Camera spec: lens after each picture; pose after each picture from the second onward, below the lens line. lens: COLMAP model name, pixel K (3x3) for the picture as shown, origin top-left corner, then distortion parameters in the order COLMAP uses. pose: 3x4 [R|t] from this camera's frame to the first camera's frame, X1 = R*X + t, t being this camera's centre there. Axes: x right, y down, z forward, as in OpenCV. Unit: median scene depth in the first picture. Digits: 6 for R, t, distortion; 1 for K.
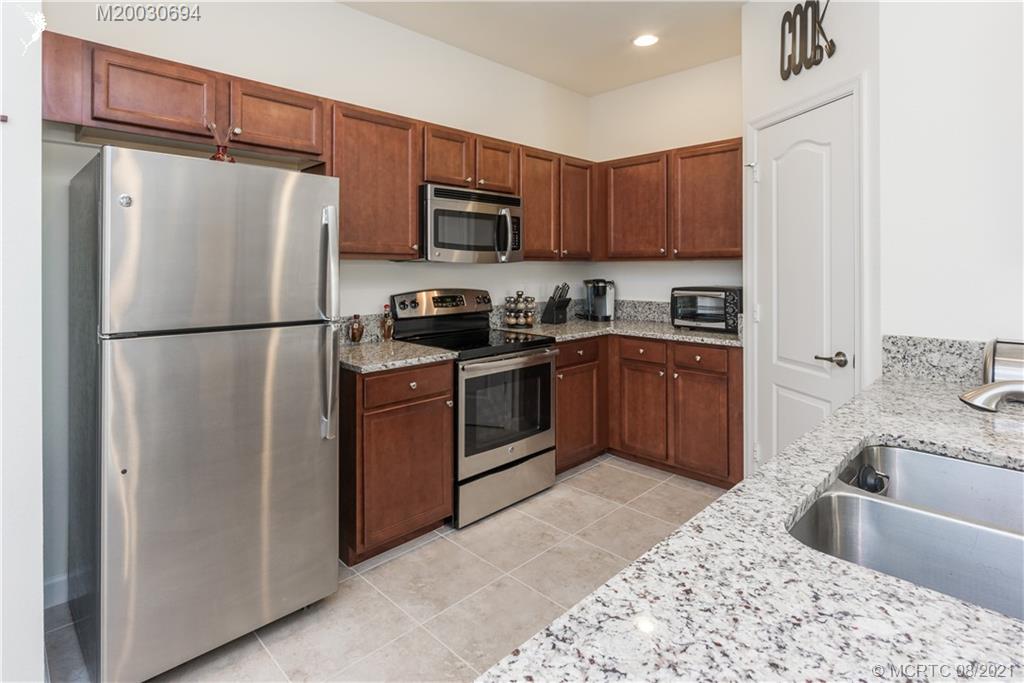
lens RADIAL K [[467.0, 0, 512.3], [0, 467.0, 270.7], [0, 0, 1]] dist [-0.013542, -0.000276]
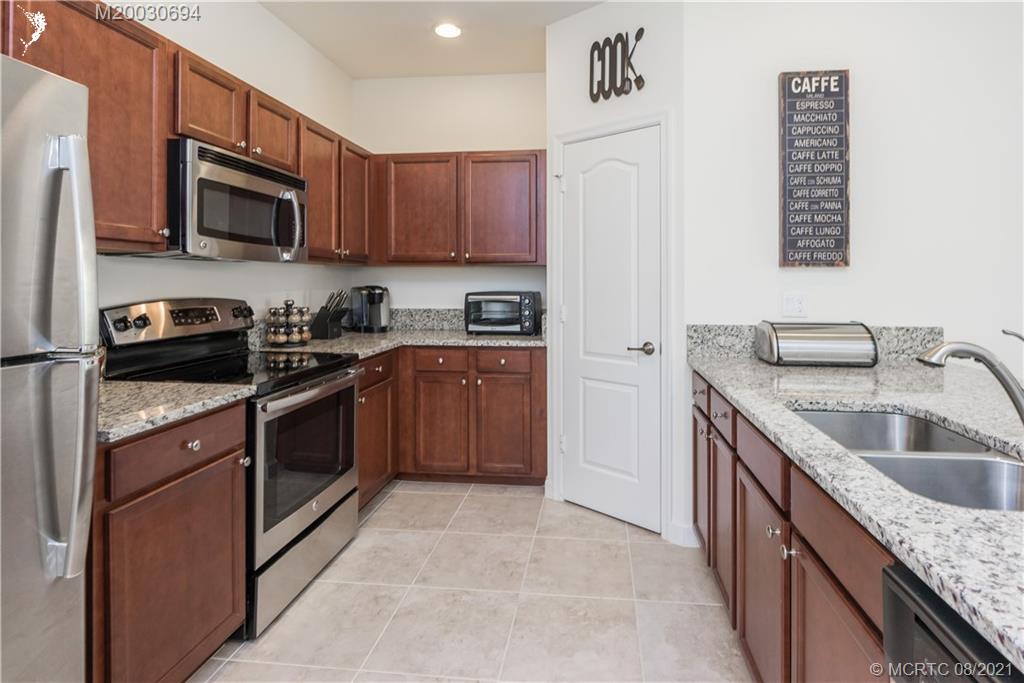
lens RADIAL K [[468.6, 0, 511.4], [0, 468.6, 281.1], [0, 0, 1]] dist [-0.012403, -0.000519]
pose [[0.799088, 0.003060, 0.601207, -0.185455], [-0.000867, 0.999992, -0.003937, 0.017044], [-0.601214, 0.002625, 0.799084, 0.171695]]
